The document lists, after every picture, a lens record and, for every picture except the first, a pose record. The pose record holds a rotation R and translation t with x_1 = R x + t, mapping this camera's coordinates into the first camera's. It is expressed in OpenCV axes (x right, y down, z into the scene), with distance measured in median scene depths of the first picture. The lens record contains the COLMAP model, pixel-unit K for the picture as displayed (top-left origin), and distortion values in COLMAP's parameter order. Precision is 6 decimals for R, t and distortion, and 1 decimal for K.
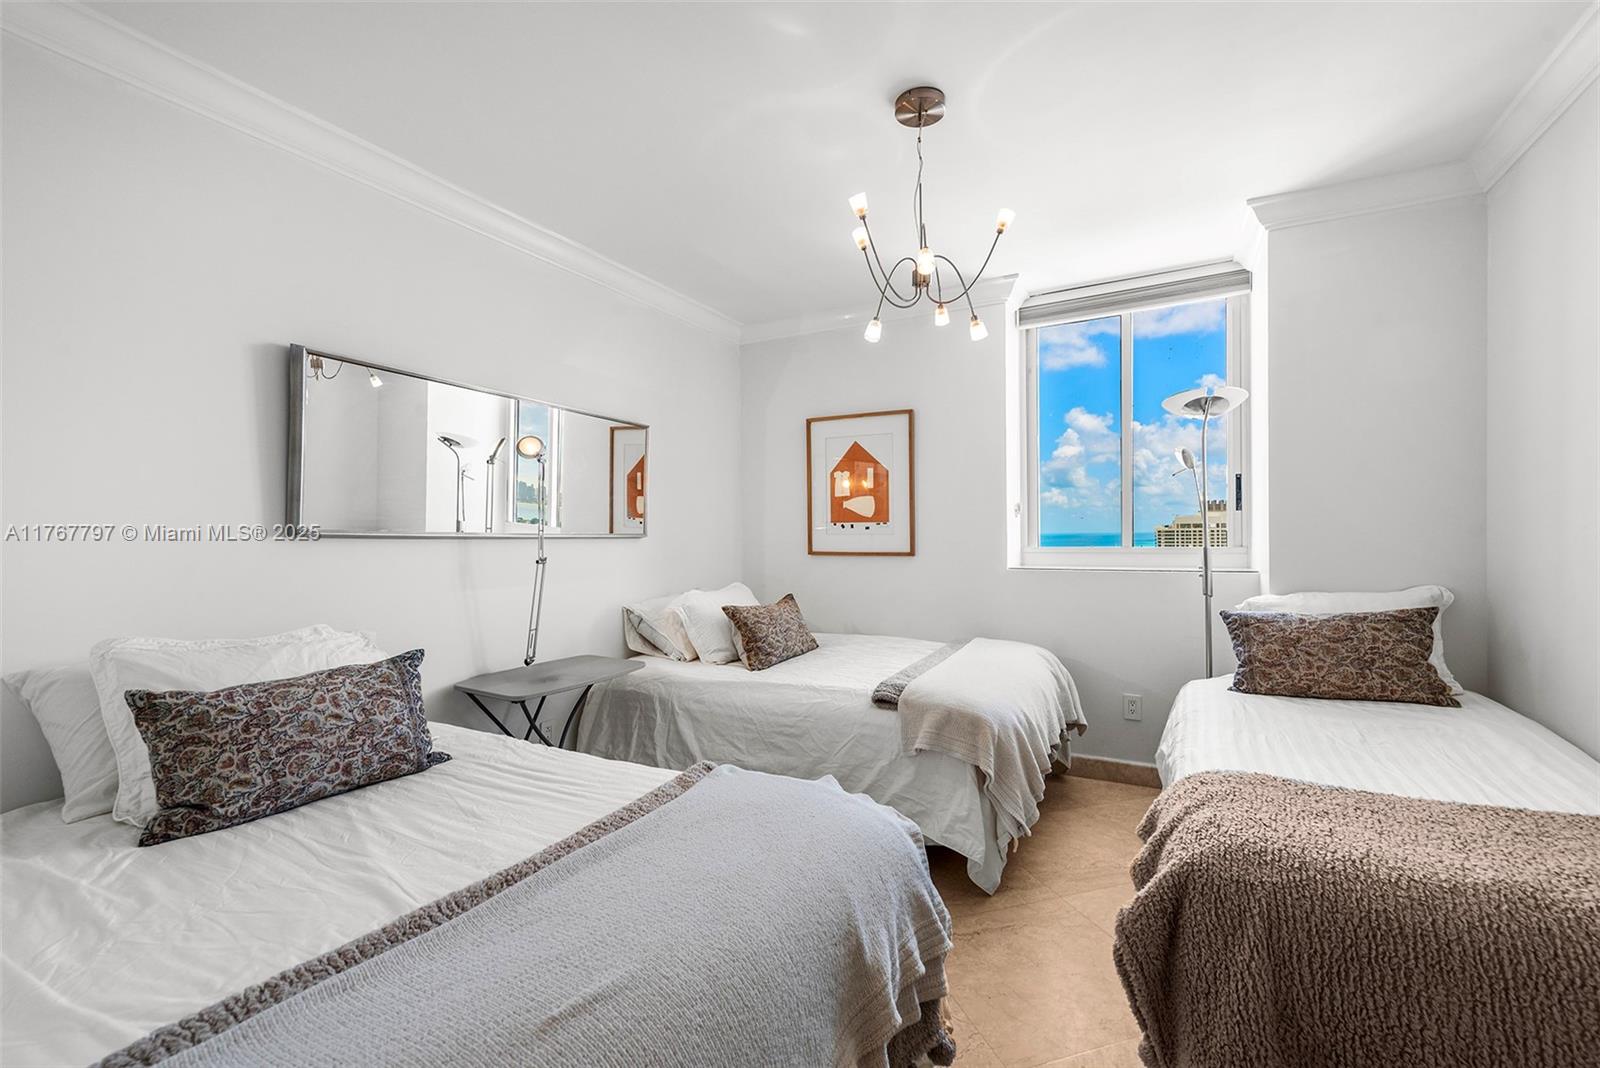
lens RADIAL K [[661.3, 0, 813.6], [0, 661.3, 538.1], [0, 0, 1]] dist [0.011369, -0.004841]
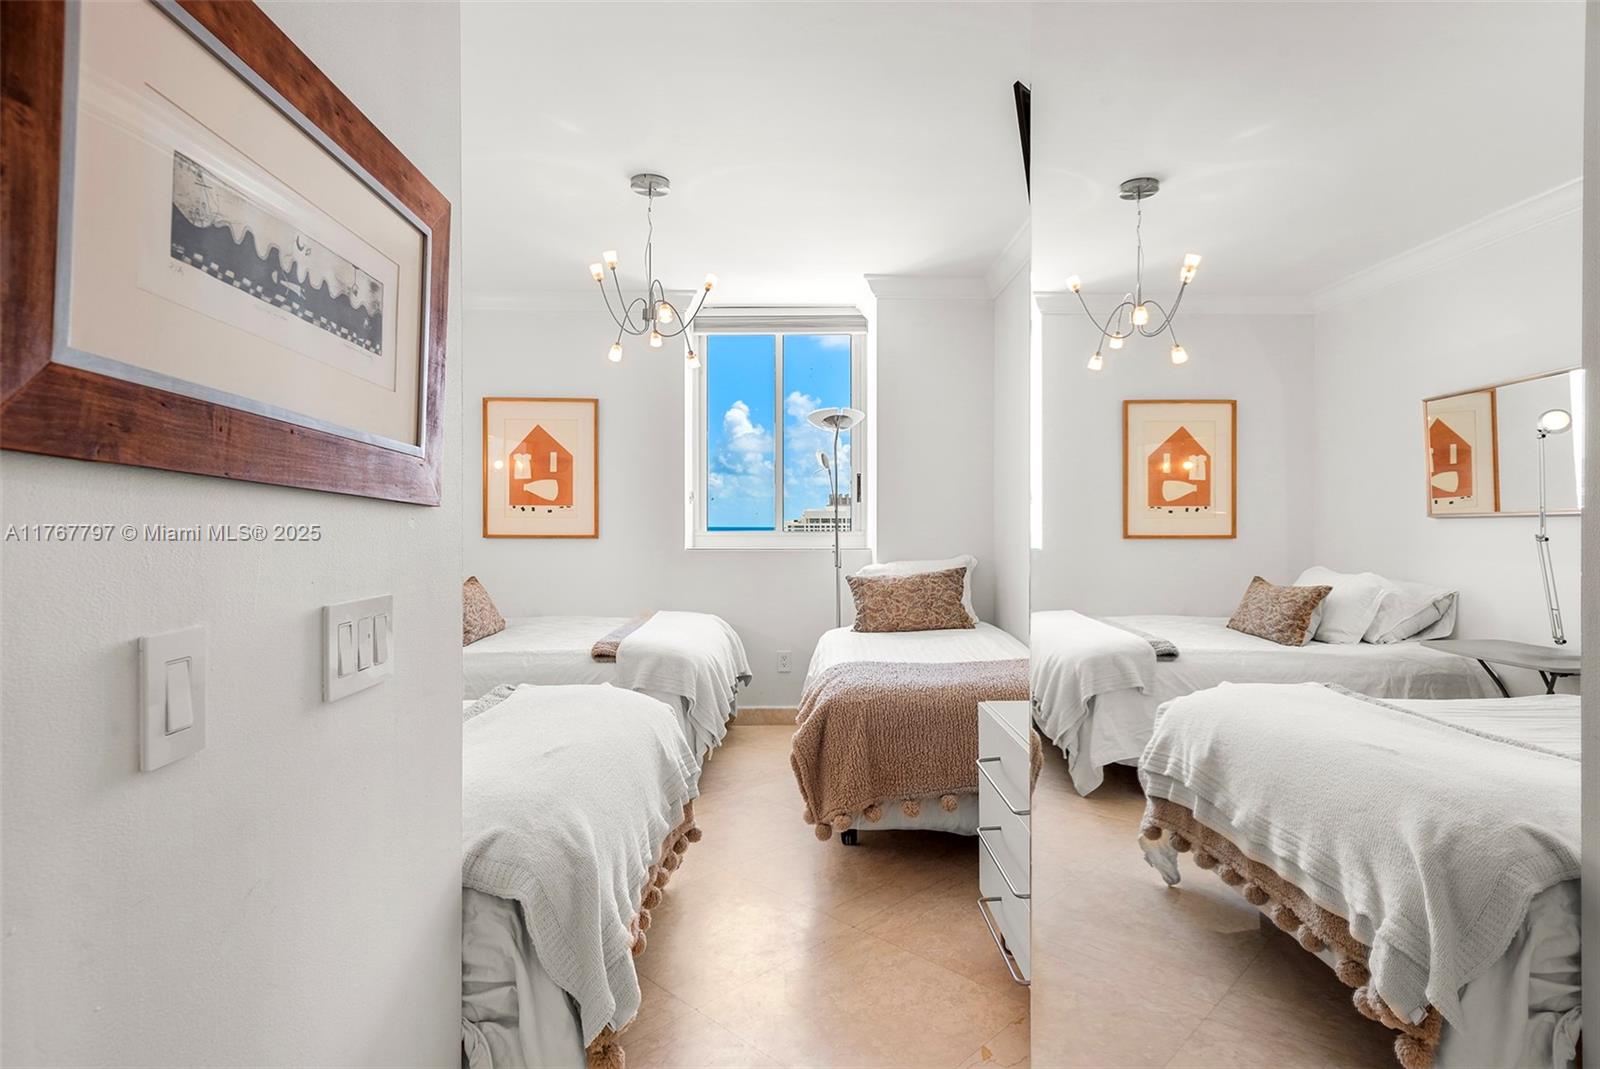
lens RADIAL K [[825.4, 0, 799.9], [0, 825.4, 516.3], [0, 0, 1]] dist [0.000972, 0.000342]
pose [[0.880697, 0.015260, 0.473435, -0.273011], [-0.005928, 0.999758, -0.021199, 0.026167], [-0.473644, 0.015863, 0.880574, -0.446810]]
